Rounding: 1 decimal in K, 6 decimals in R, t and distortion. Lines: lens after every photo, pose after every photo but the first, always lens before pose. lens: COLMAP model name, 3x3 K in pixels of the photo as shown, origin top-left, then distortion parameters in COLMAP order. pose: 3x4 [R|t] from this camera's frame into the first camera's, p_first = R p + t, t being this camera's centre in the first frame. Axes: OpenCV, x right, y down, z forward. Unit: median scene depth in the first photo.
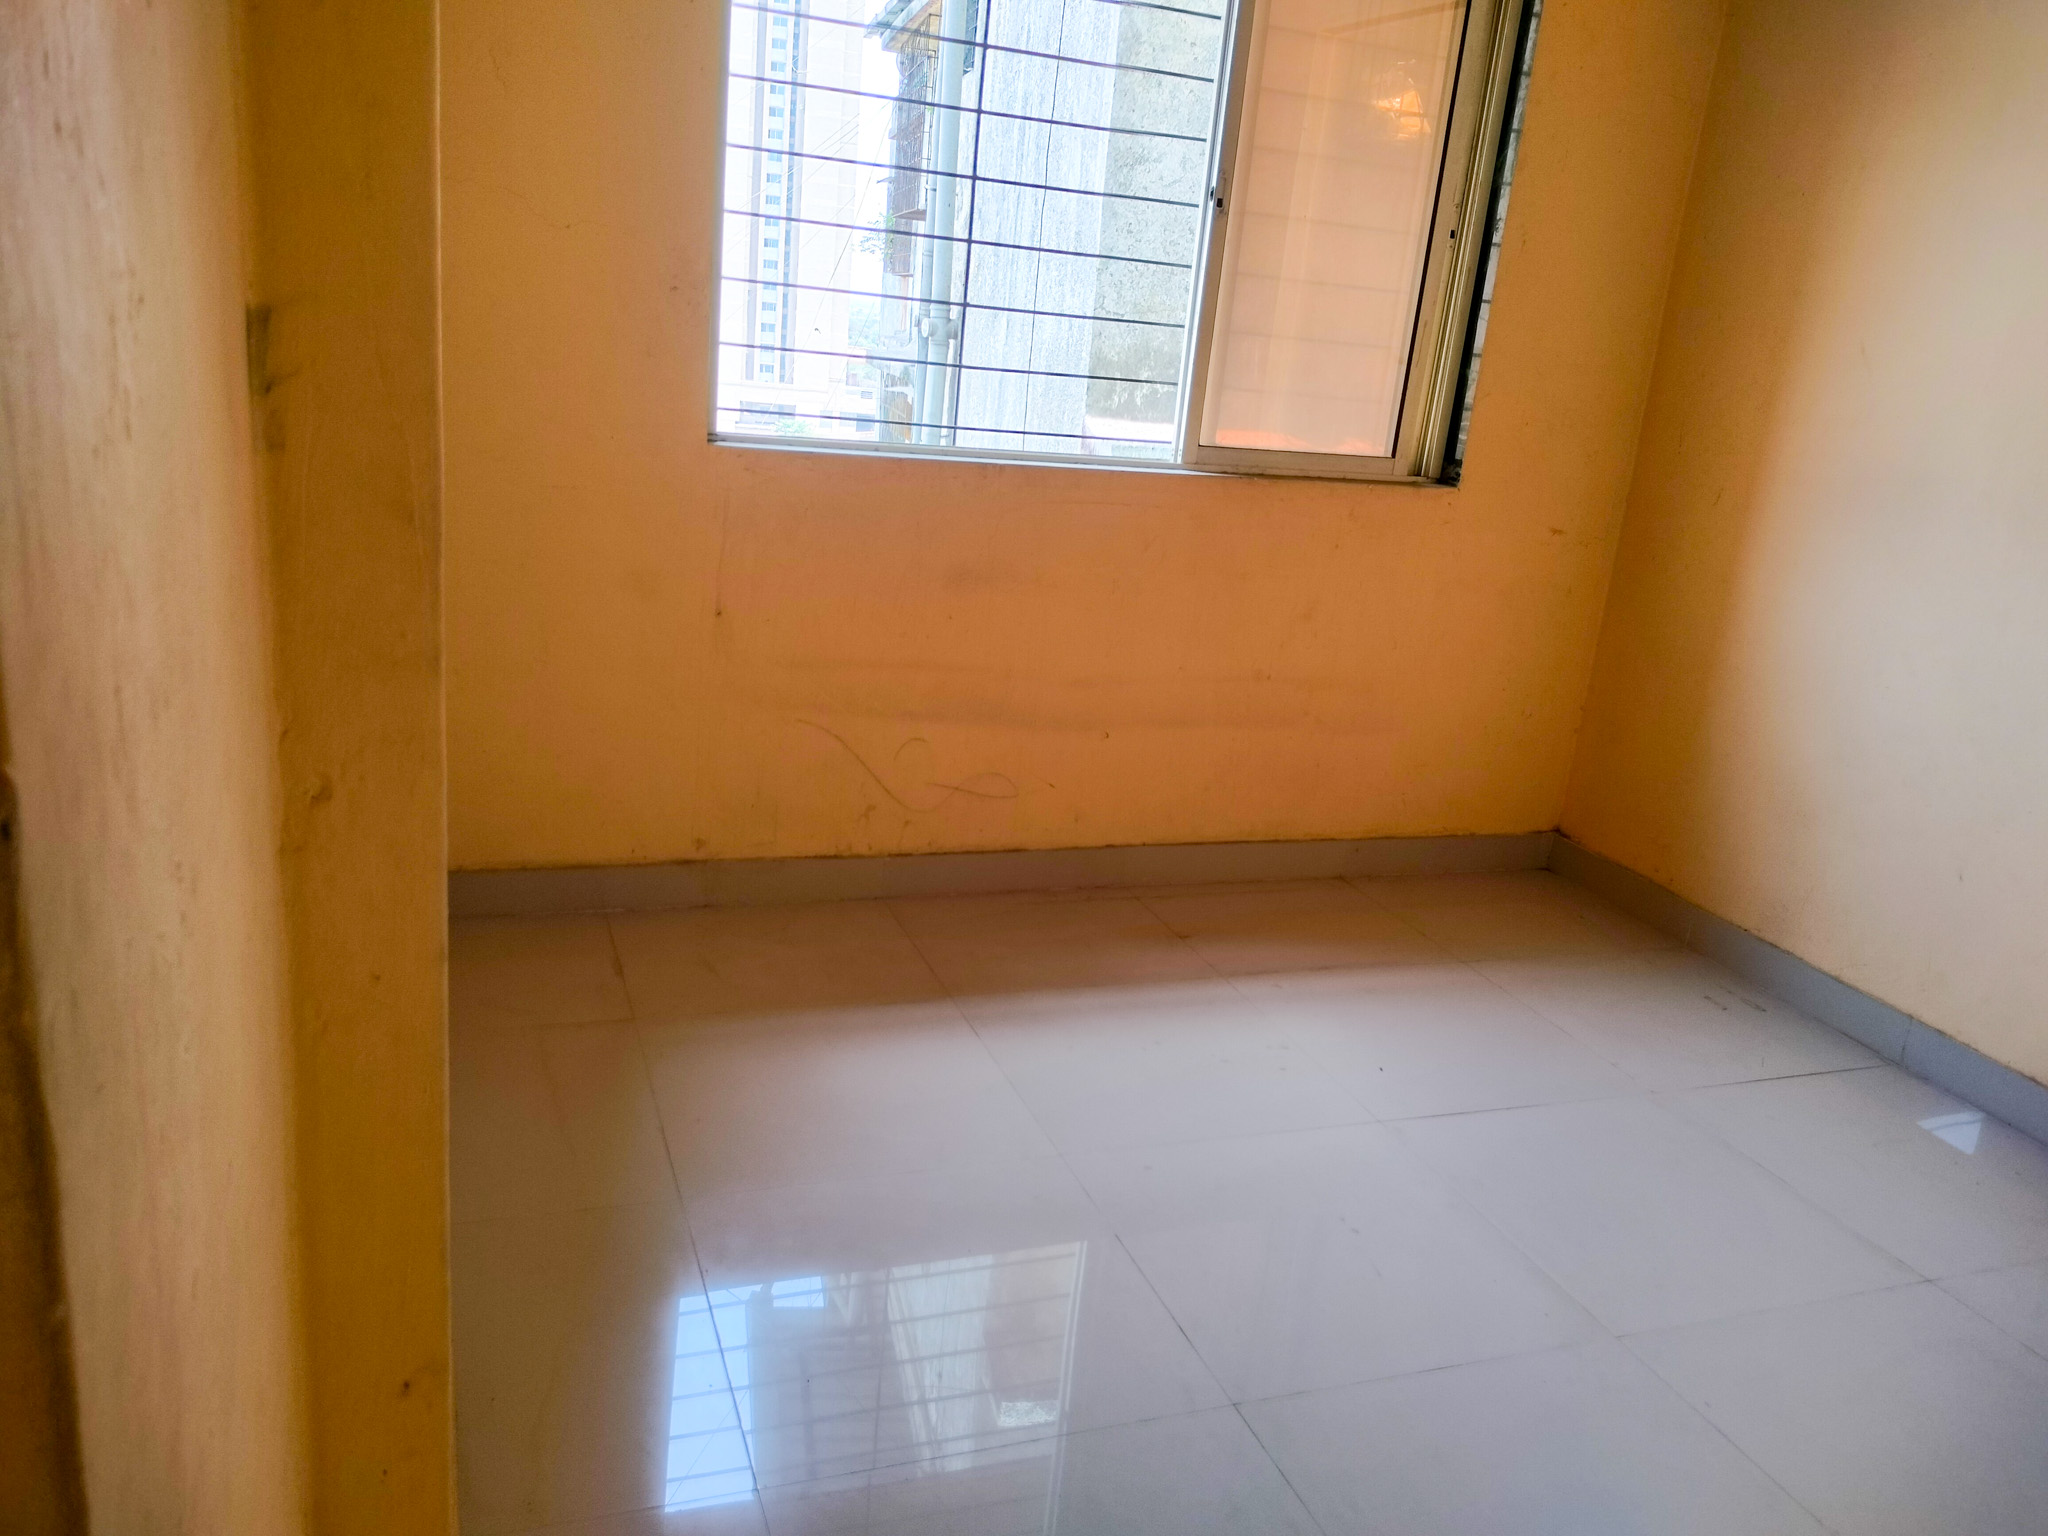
lens RADIAL K [[1659.6, 0, 1027.9], [0, 1659.6, 780.3], [0, 0, 1]] dist [0.045216, -0.076495]
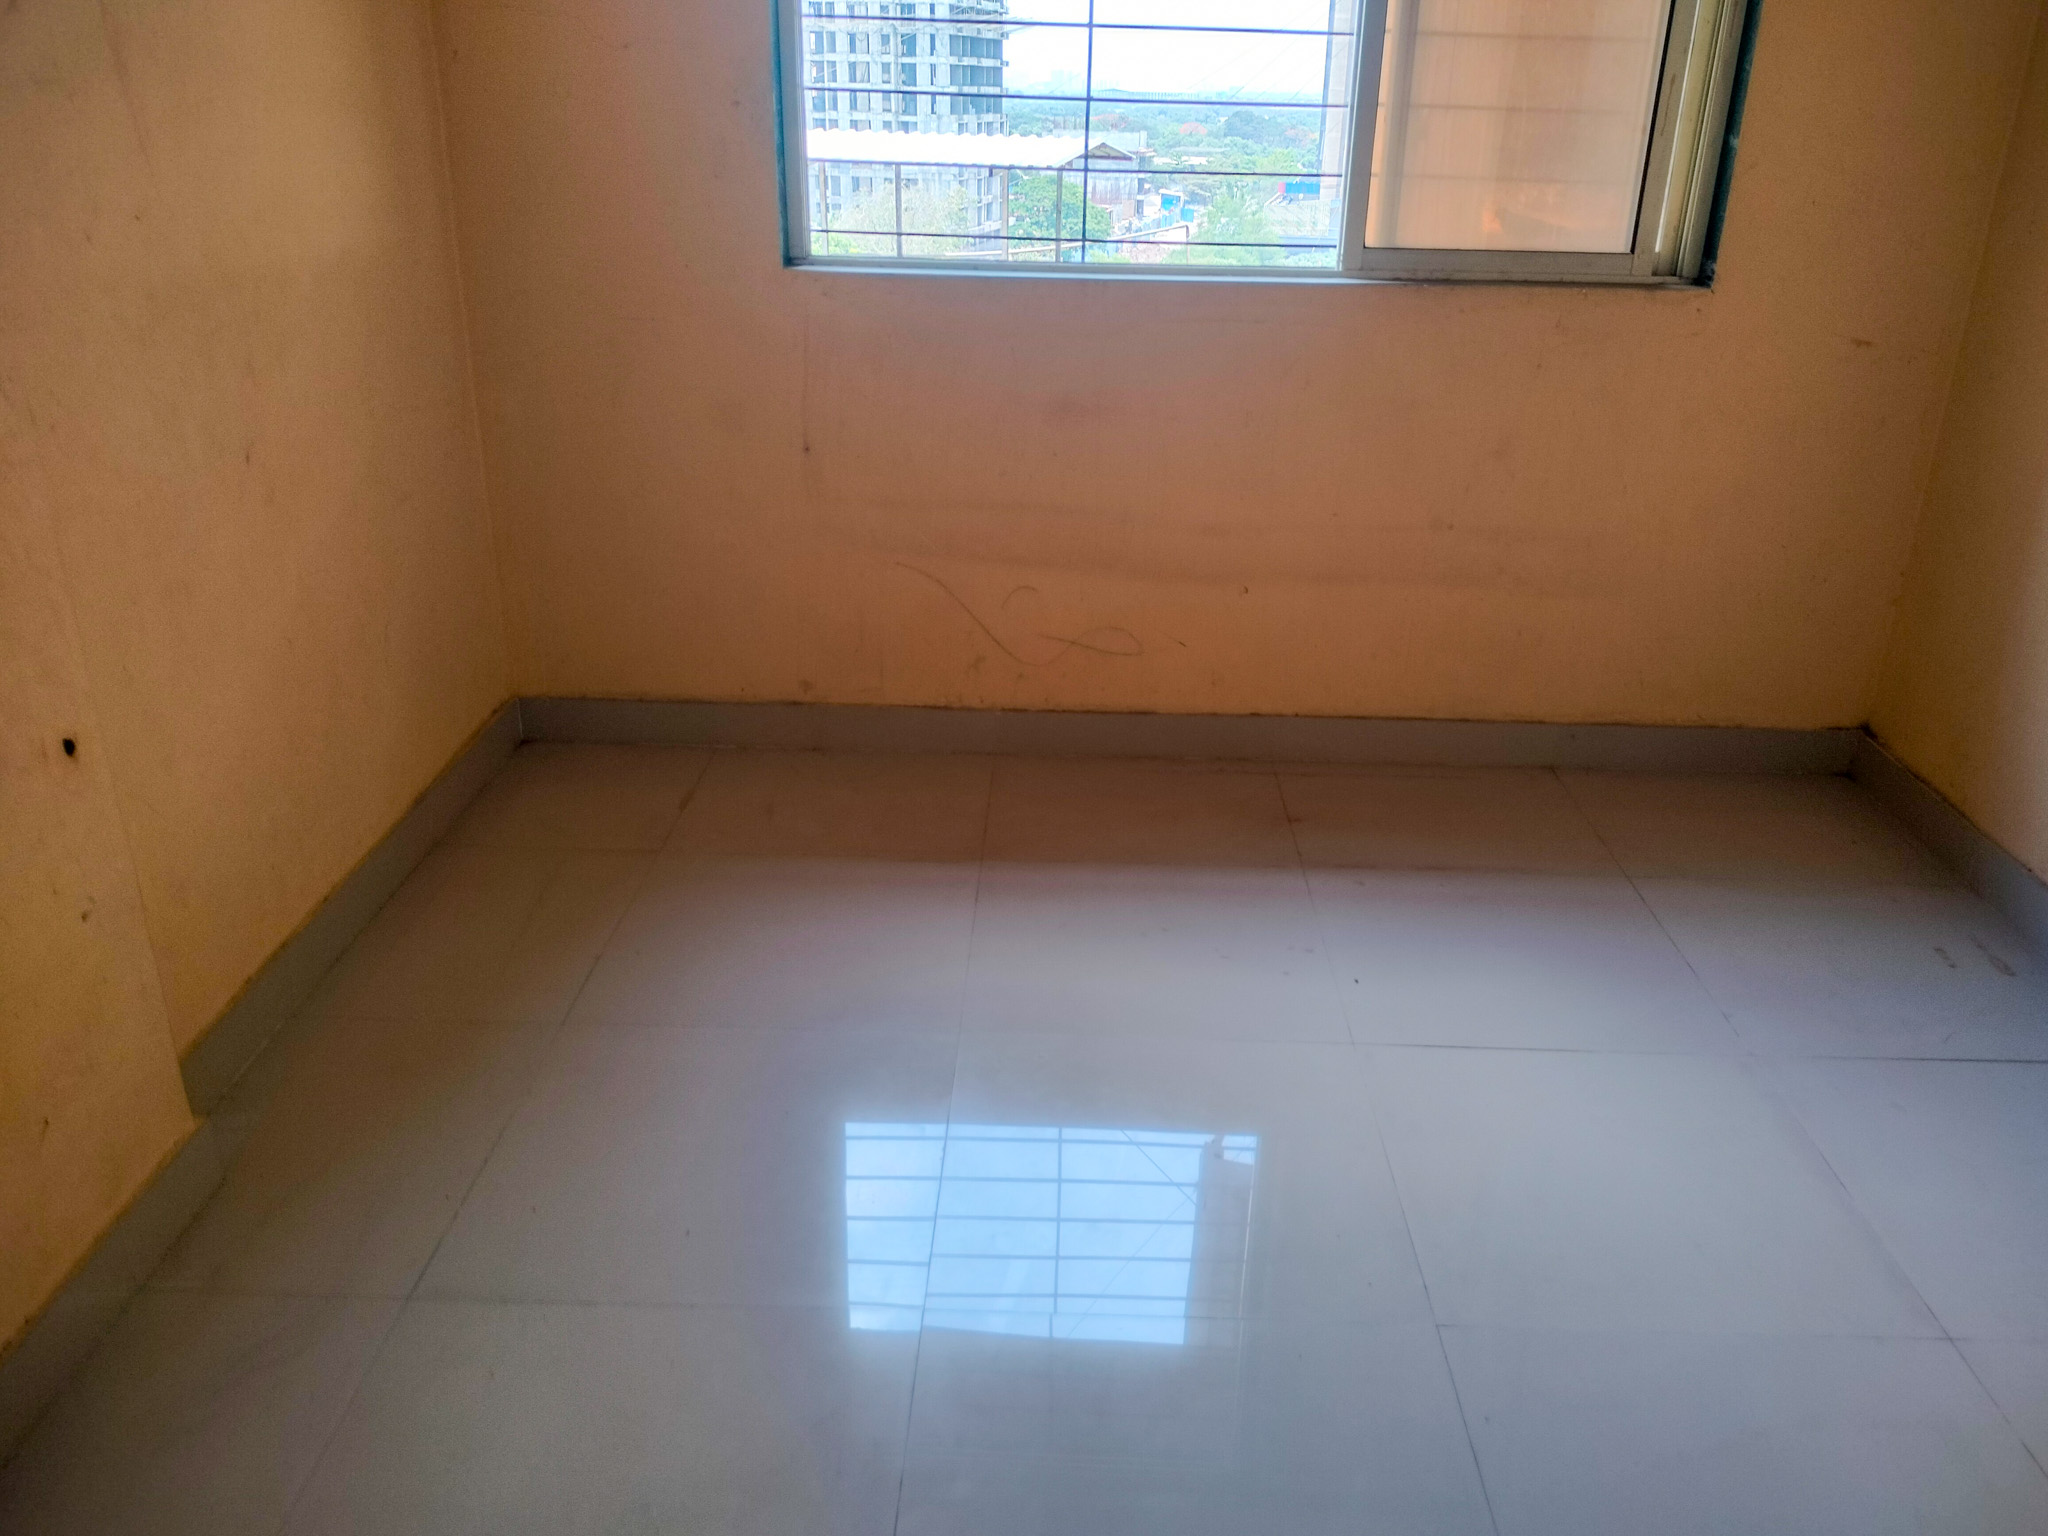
lens RADIAL K [[1659.6, 0, 986.7], [0, 1659.6, 823.0], [0, 0, 1]] dist [0.045216, -0.076495]
pose [[0.923484, 0.083237, -0.374498, 0.264687], [-0.041212, 0.992054, 0.118871, -0.003008], [0.381416, -0.094342, 0.919577, 0.111959]]
